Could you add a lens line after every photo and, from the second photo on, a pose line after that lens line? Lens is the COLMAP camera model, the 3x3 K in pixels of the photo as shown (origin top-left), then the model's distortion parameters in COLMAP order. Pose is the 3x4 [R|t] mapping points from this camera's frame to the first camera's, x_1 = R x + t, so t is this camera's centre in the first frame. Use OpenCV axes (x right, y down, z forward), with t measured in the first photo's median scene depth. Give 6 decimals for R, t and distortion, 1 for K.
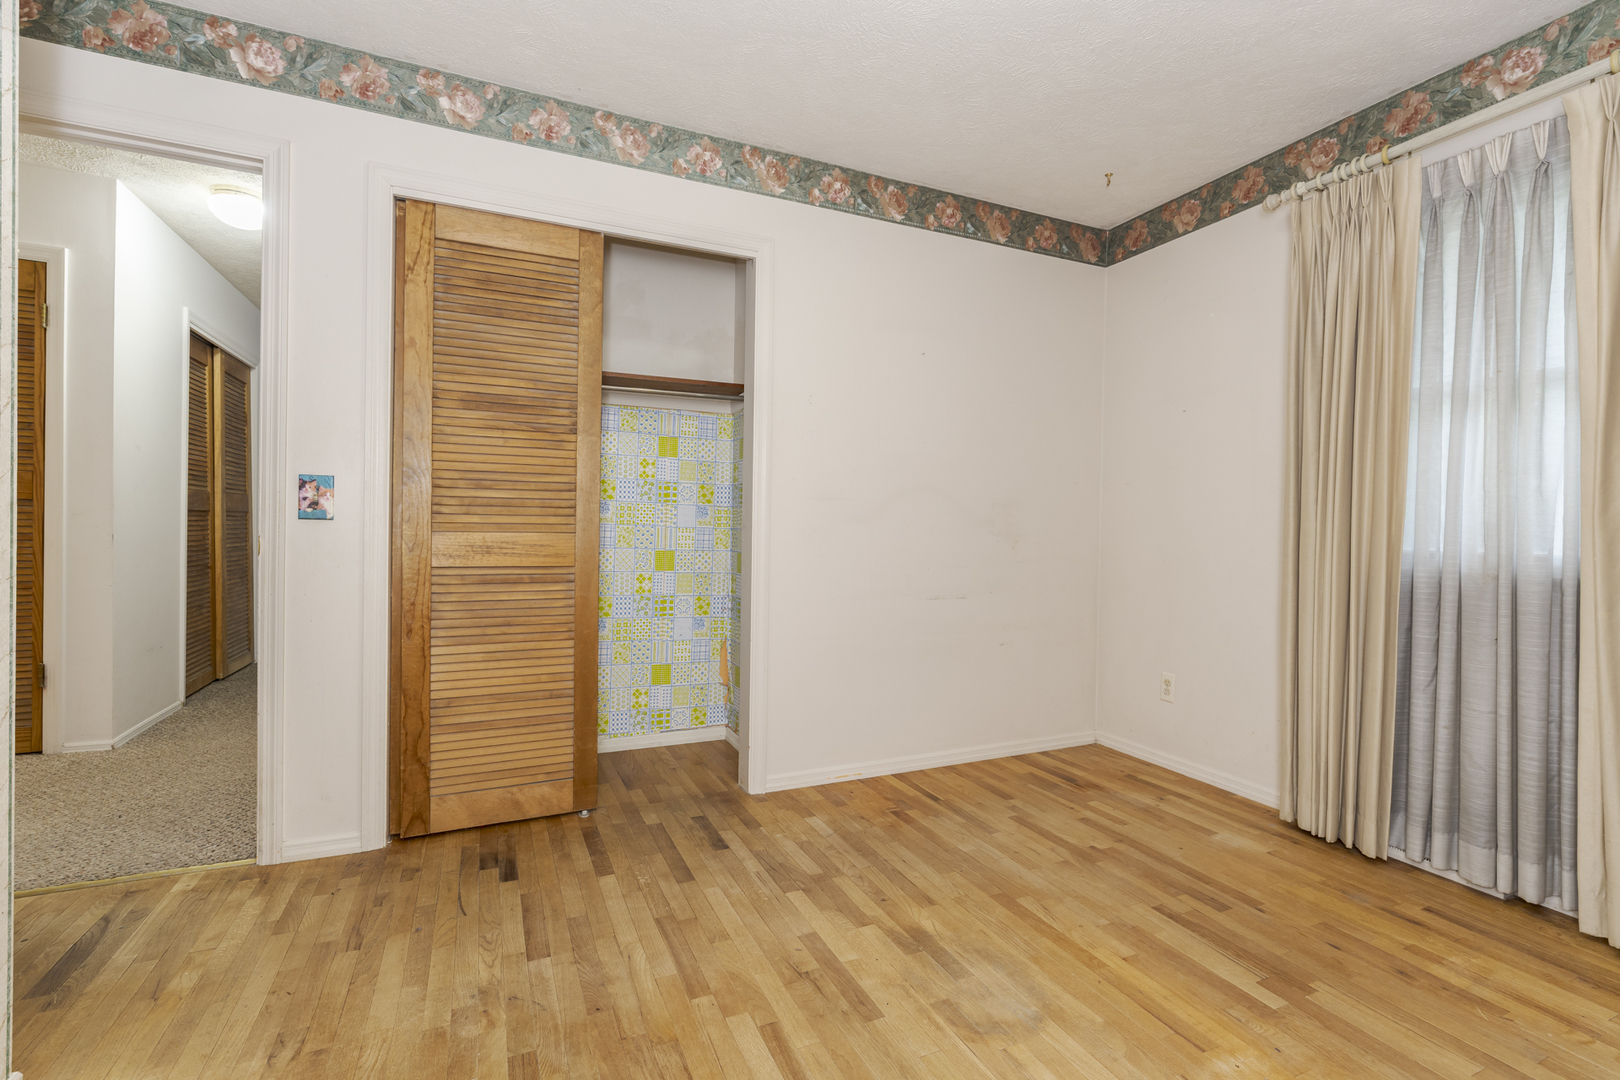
lens RADIAL K [[723.0, 0, 817.4], [0, 723.0, 529.0], [0, 0, 1]] dist [0.001186, 0.000408]
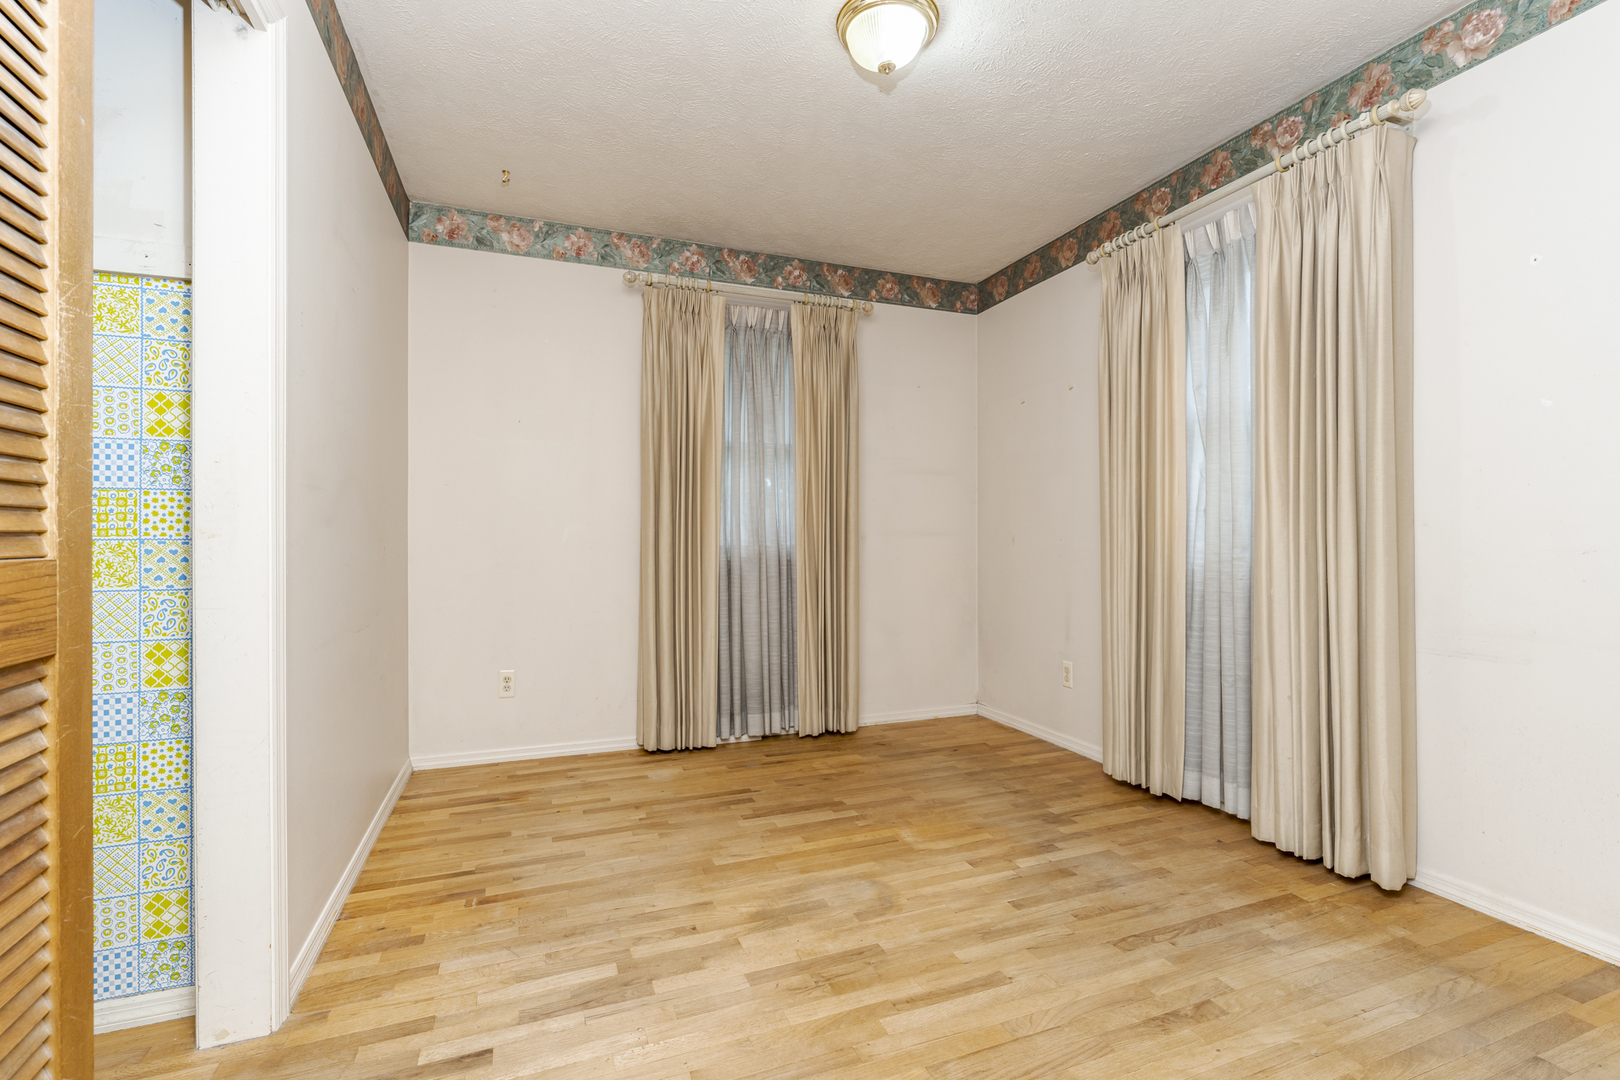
lens RADIAL K [[723.0, 0, 817.4], [0, 723.0, 529.0], [0, 0, 1]] dist [0.001186, 0.000408]
pose [[0.049640, 0.003461, 0.998761, -0.700436], [0.001586, 0.999992, -0.003544, 0.002510], [-0.998766, 0.001760, 0.049634, 0.669125]]
